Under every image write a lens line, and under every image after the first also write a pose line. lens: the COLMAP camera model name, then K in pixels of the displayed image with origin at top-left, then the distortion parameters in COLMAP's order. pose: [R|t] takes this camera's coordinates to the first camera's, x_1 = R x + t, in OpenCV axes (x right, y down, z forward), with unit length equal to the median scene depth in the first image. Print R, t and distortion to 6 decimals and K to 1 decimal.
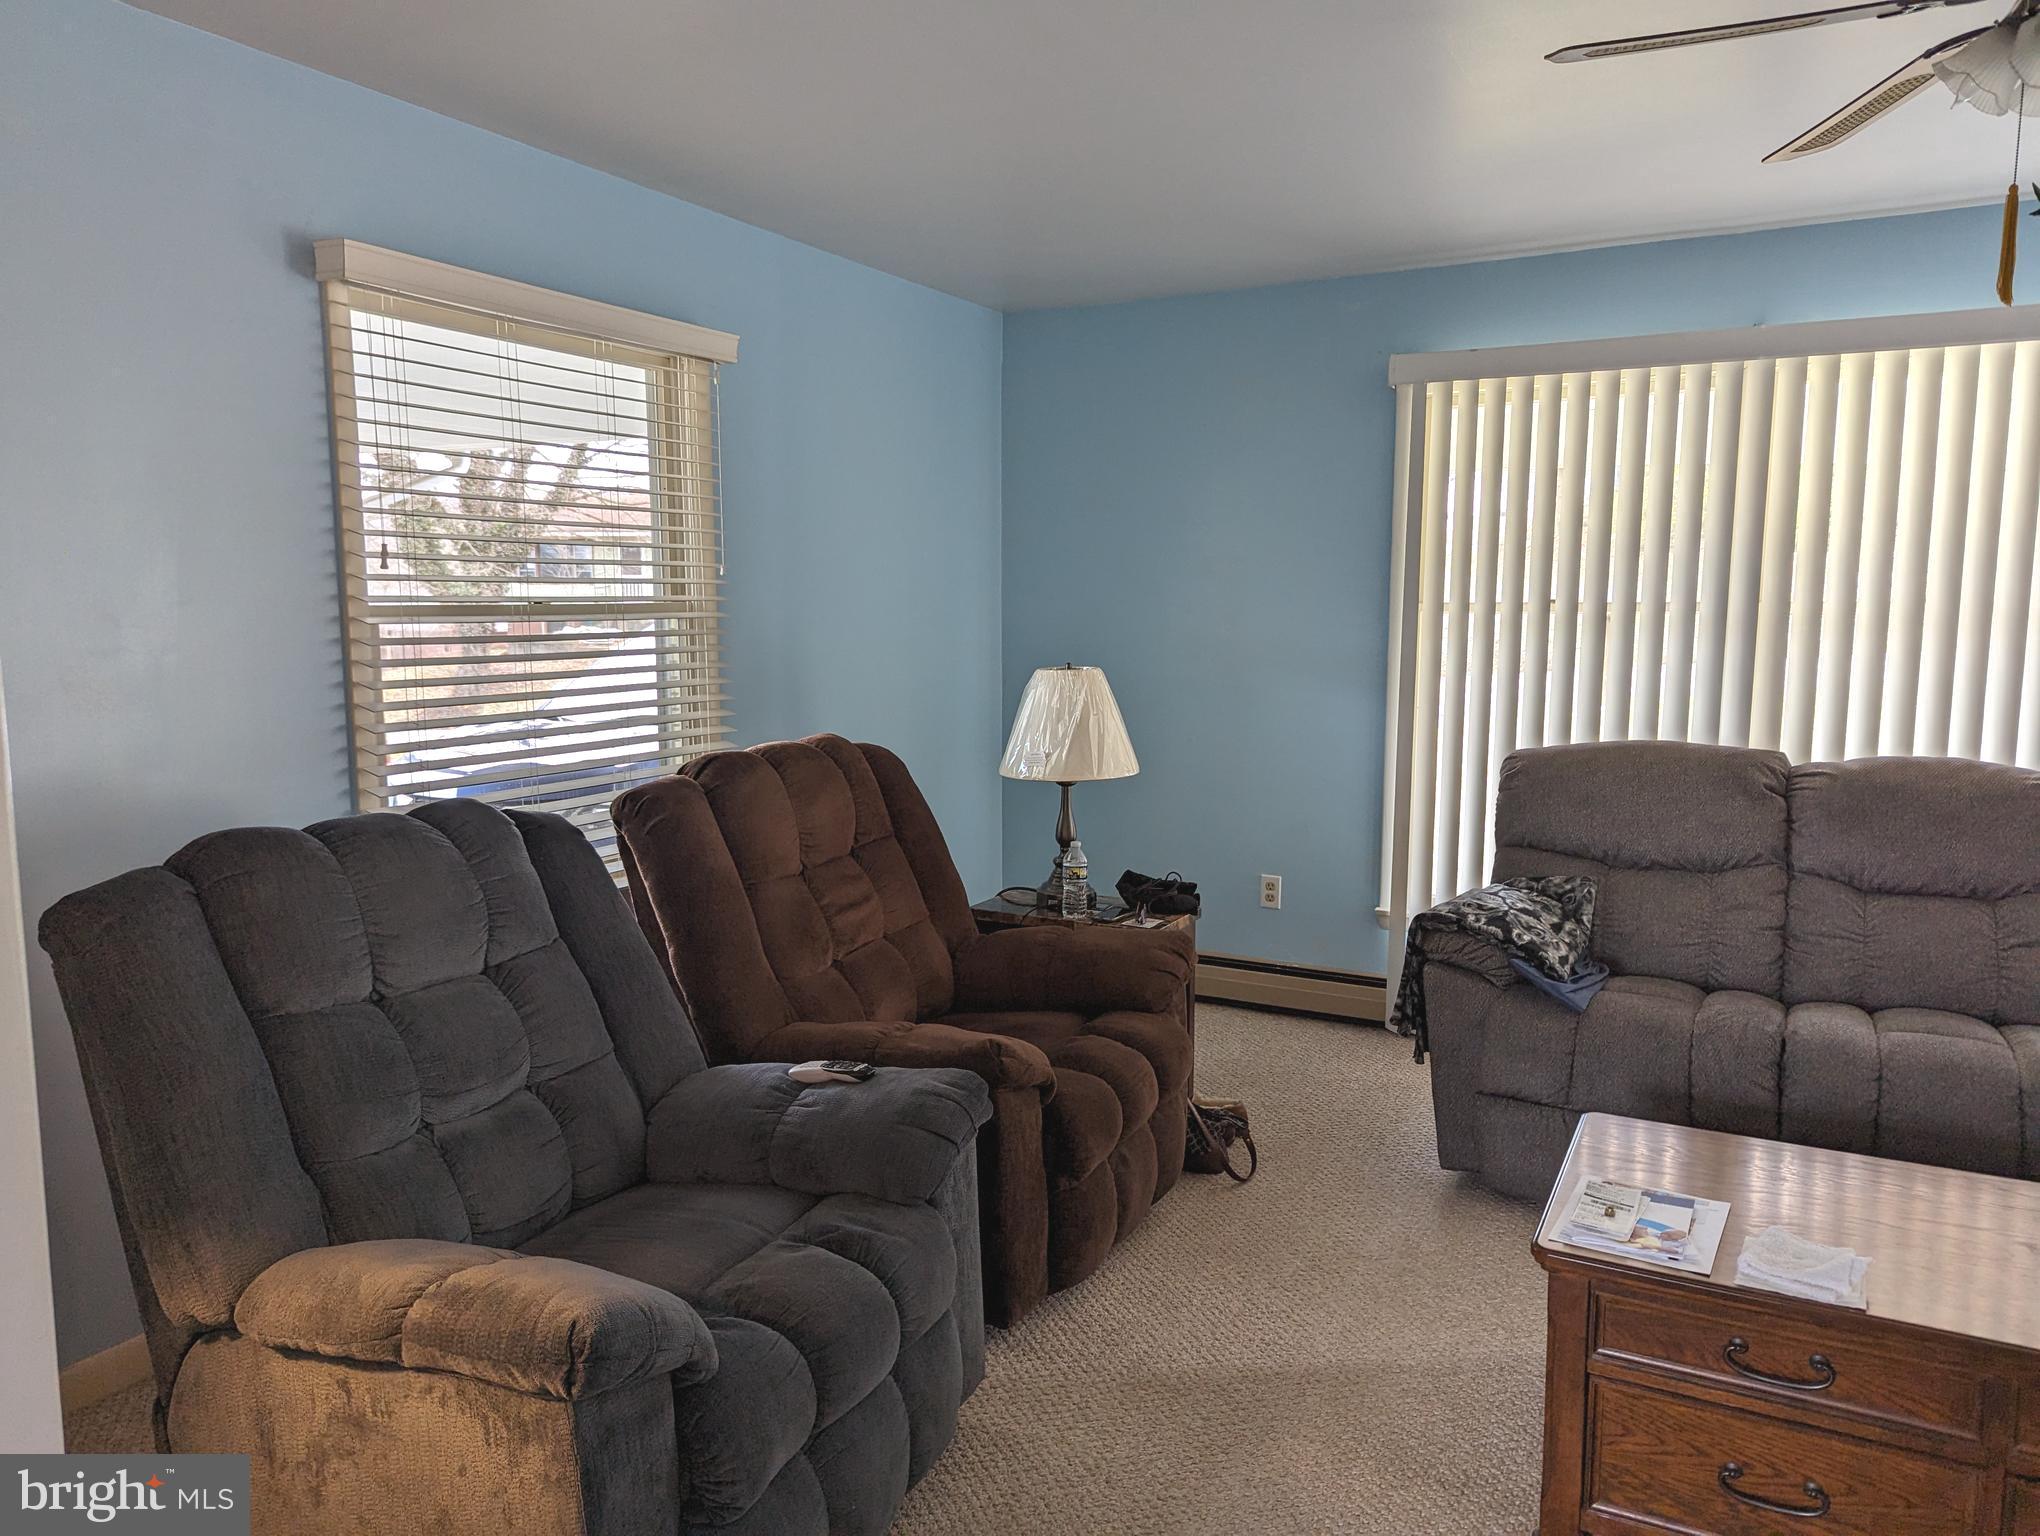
lens RADIAL K [[1441.8, 0, 1010.2], [0, 1441.8, 769.3], [0, 0, 1]] dist [0.085593, -0.081710]
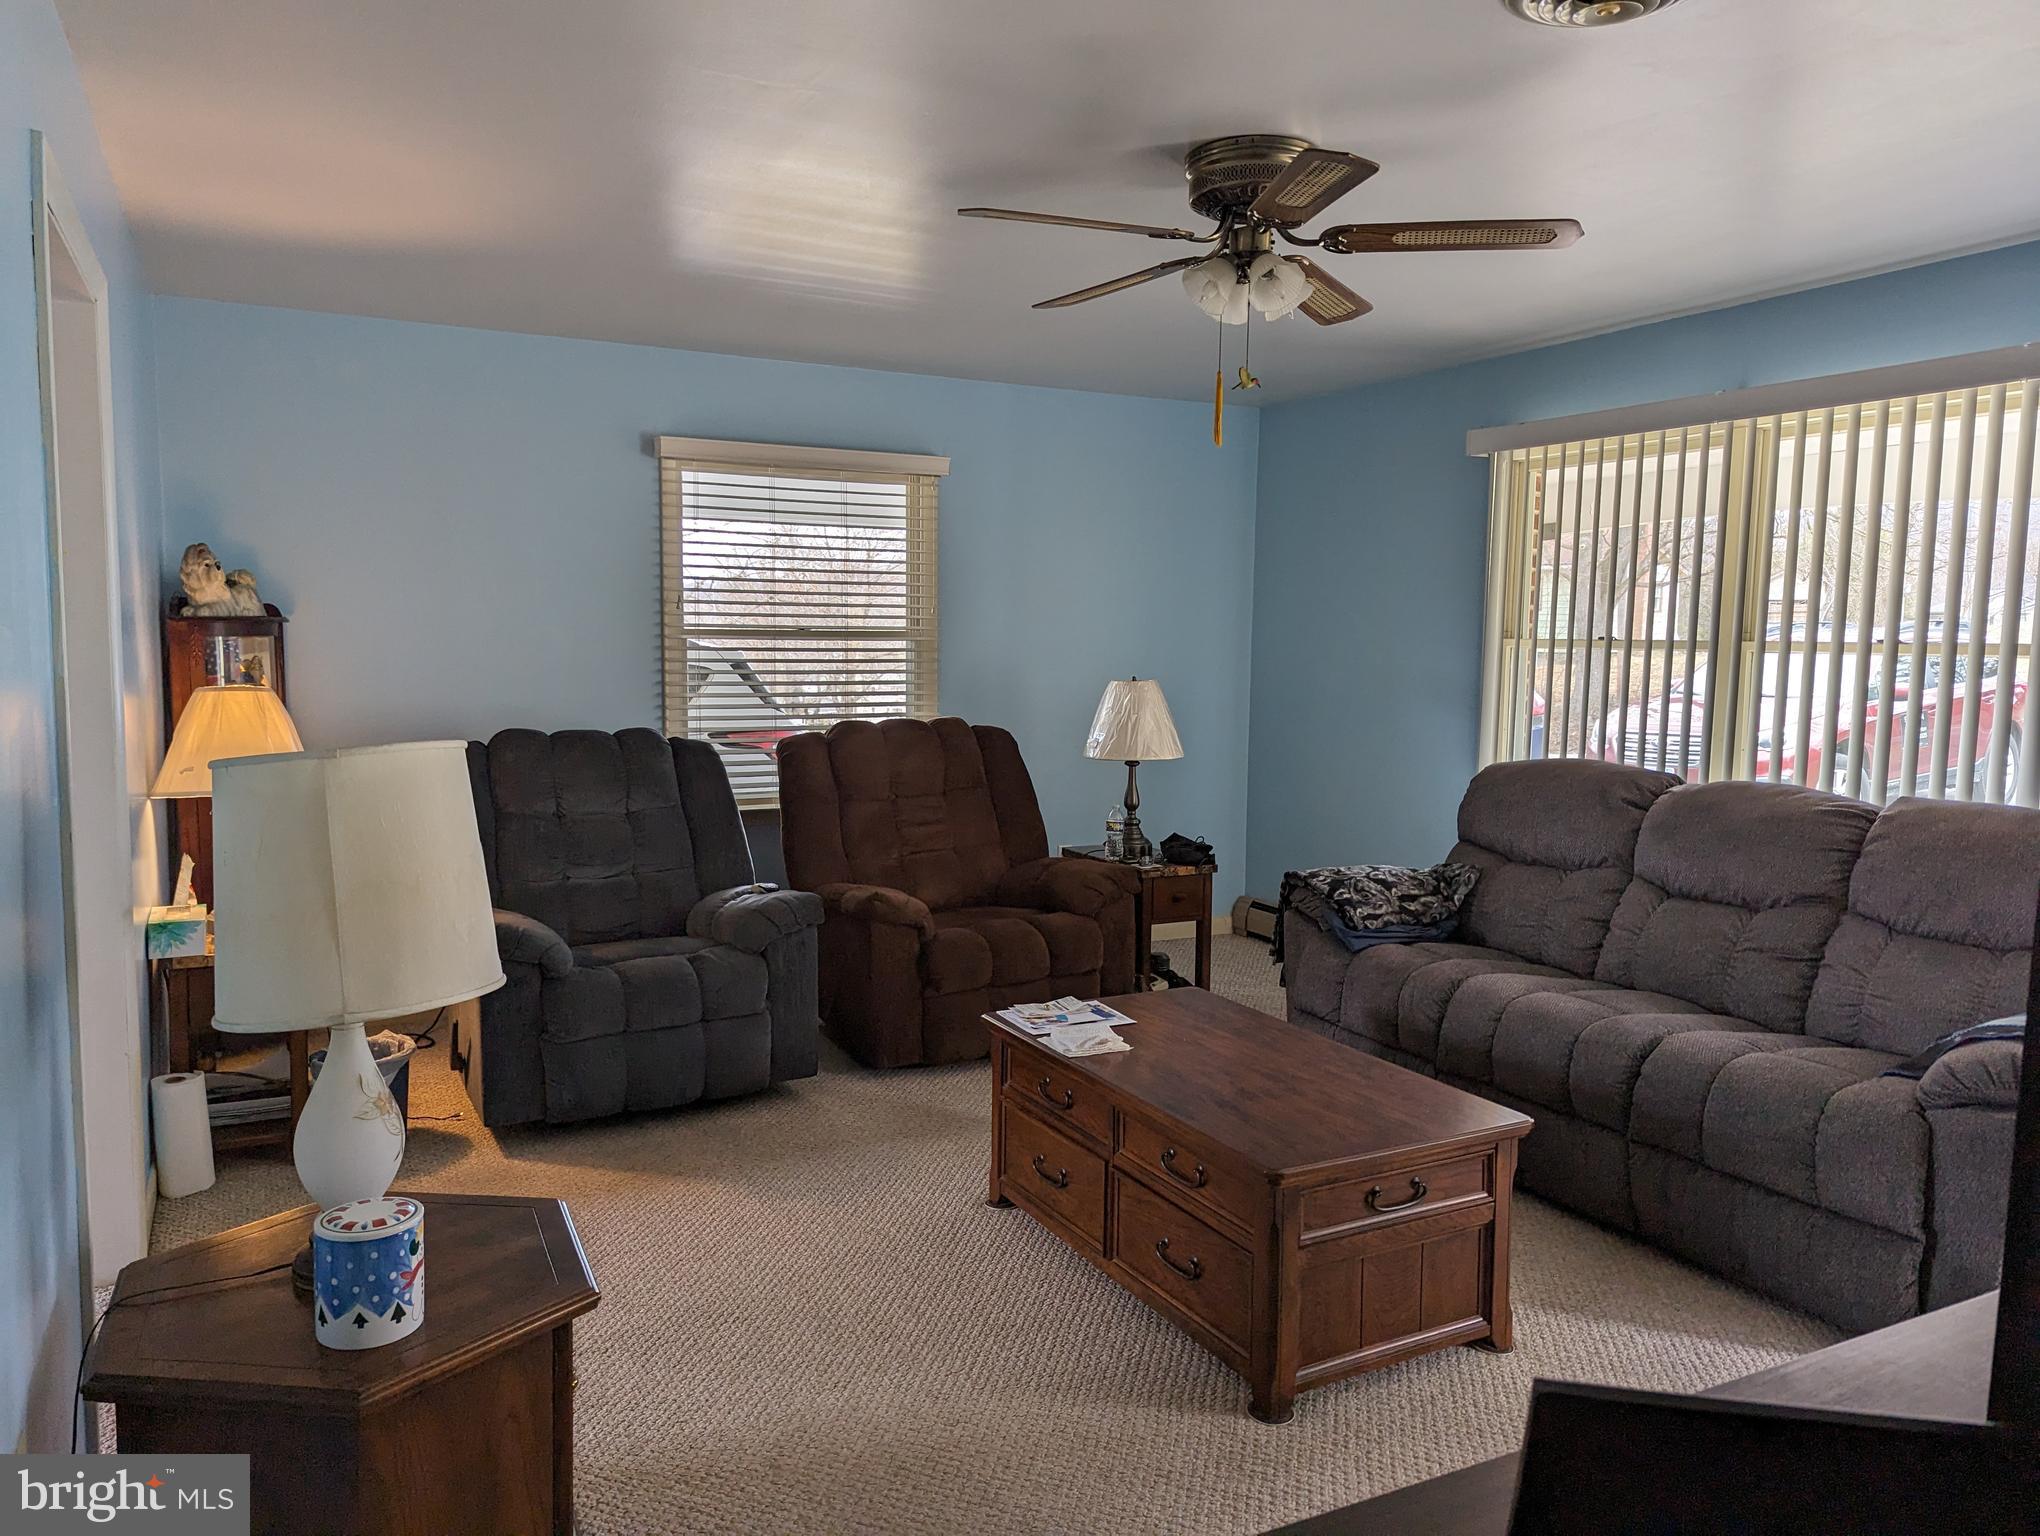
lens RADIAL K [[1441.8, 0, 1010.2], [0, 1441.8, 769.3], [0, 0, 1]] dist [0.085593, -0.081710]
pose [[0.822543, 0.064352, -0.565051, 0.762206], [-0.079835, 0.996804, -0.002693, 0.029039], [0.563072, 0.047326, 0.825052, -0.210405]]
